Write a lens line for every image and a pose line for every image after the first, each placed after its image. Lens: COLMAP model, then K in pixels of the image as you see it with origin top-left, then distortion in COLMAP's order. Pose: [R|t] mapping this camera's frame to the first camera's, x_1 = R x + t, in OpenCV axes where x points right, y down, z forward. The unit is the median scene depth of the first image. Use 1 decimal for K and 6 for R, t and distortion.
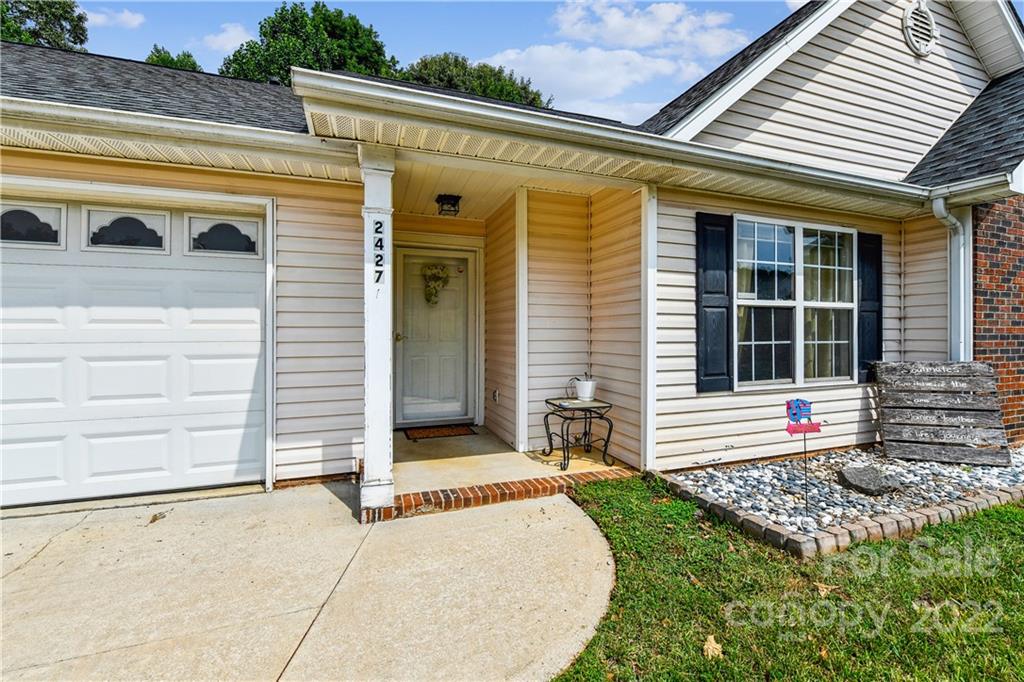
lens RADIAL K [[433.2, 0, 513.7], [0, 433.2, 334.5], [0, 0, 1]] dist [-0.003525, 0.000182]
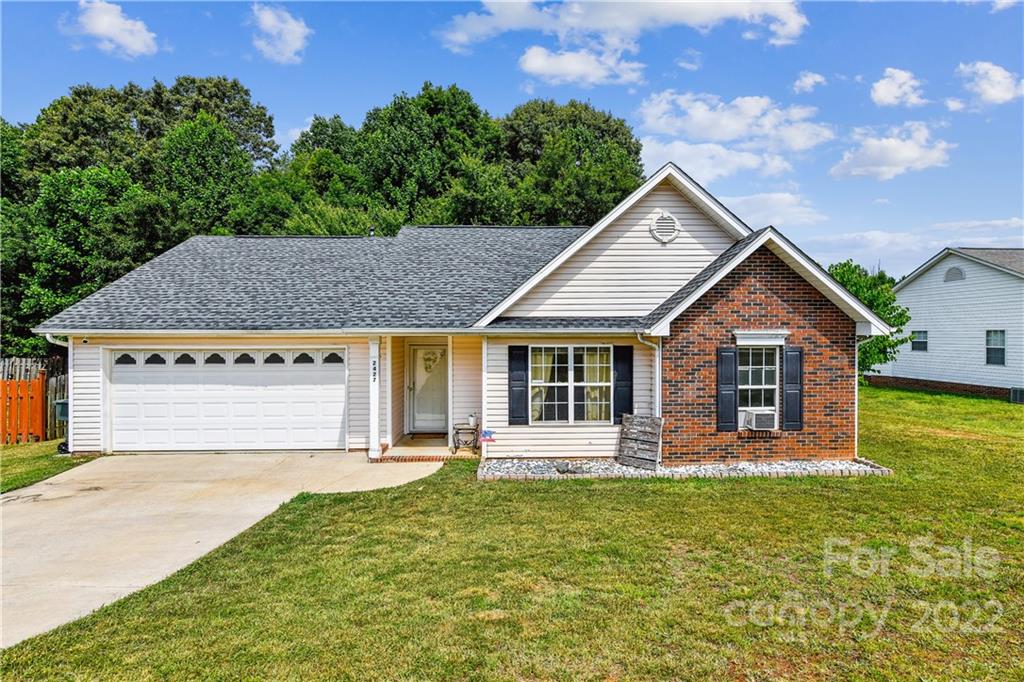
lens RADIAL K [[490.2, 0, 511.1], [0, 490.2, 339.8], [0, 0, 1]] dist [0.001386, -0.000108]
pose [[0.949246, 0.002813, -0.314522, 1.208776], [0.000655, 0.999940, 0.010920, -0.331501], [0.314534, -0.010572, 0.949187, -1.393729]]
